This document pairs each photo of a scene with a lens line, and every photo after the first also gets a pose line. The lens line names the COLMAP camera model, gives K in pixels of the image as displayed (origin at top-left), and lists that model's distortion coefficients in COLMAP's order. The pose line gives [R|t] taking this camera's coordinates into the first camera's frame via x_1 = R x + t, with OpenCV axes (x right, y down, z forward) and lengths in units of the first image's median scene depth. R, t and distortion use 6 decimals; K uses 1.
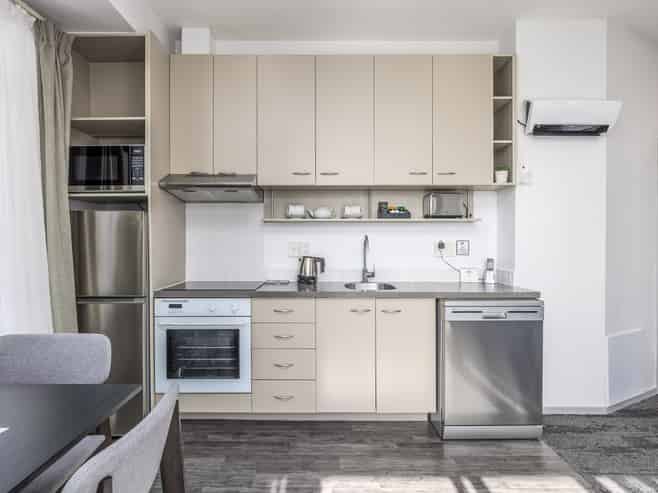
lens RADIAL K [[382.2, 0, 330.8], [0, 382.2, 242.9], [0, 0, 1]] dist [-0.004619, 0.000394]
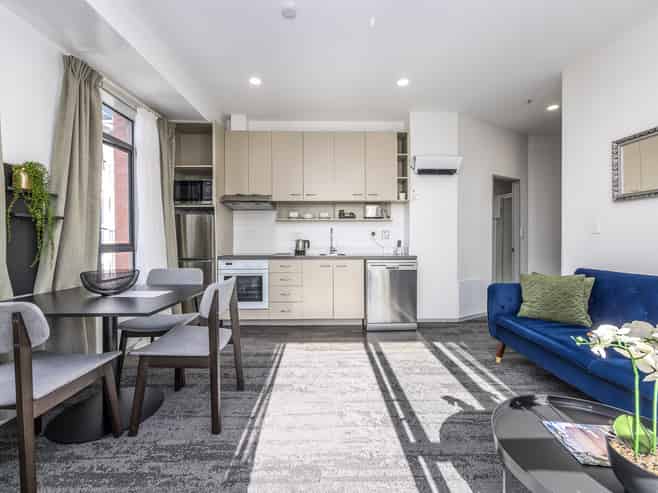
lens RADIAL K [[290.4, 0, 343.6], [0, 290.4, 245.0], [0, 0, 1]] dist [-0.000235, -0.000265]
pose [[0.999823, -0.002338, 0.018671, 0.132491], [0.002150, 0.999947, 0.010077, 0.052648], [-0.018694, -0.010035, 0.999775, -0.435509]]
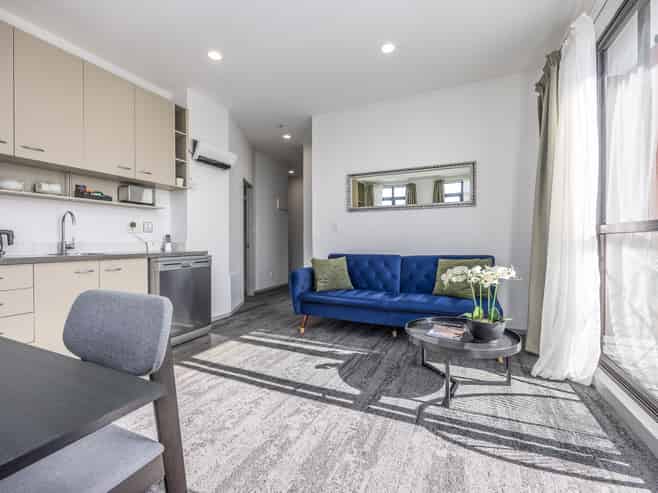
lens RADIAL K [[283.2, 0, 329.0], [0, 283.2, 246.5], [0, 0, 1]] dist [-0.000561, -0.000111]
pose [[0.429649, -0.017507, 0.902826, -0.360127], [0.007530, 0.999847, 0.015805, 0.082552], [-0.902965, 0.000007, 0.429715, -0.069718]]
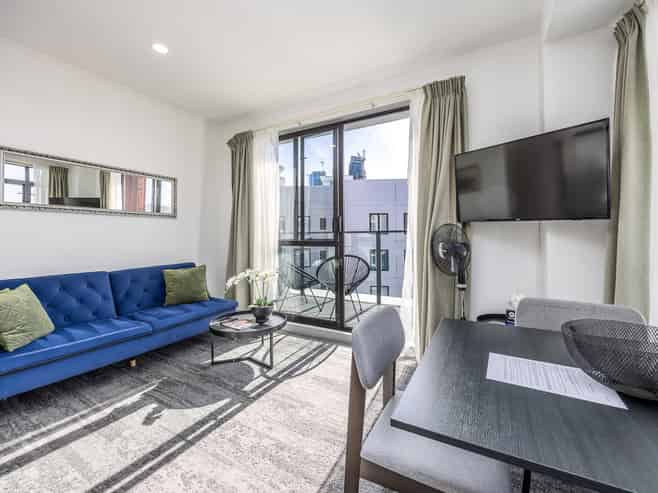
lens RADIAL K [[290.4, 0, 343.6], [0, 290.4, 245.0], [0, 0, 1]] dist [-0.000235, -0.000265]
pose [[-0.879052, -0.009232, 0.476637, -0.337413], [0.004716, 0.999595, 0.028059, 0.020558], [-0.476703, 0.026913, -0.878652, 0.731251]]
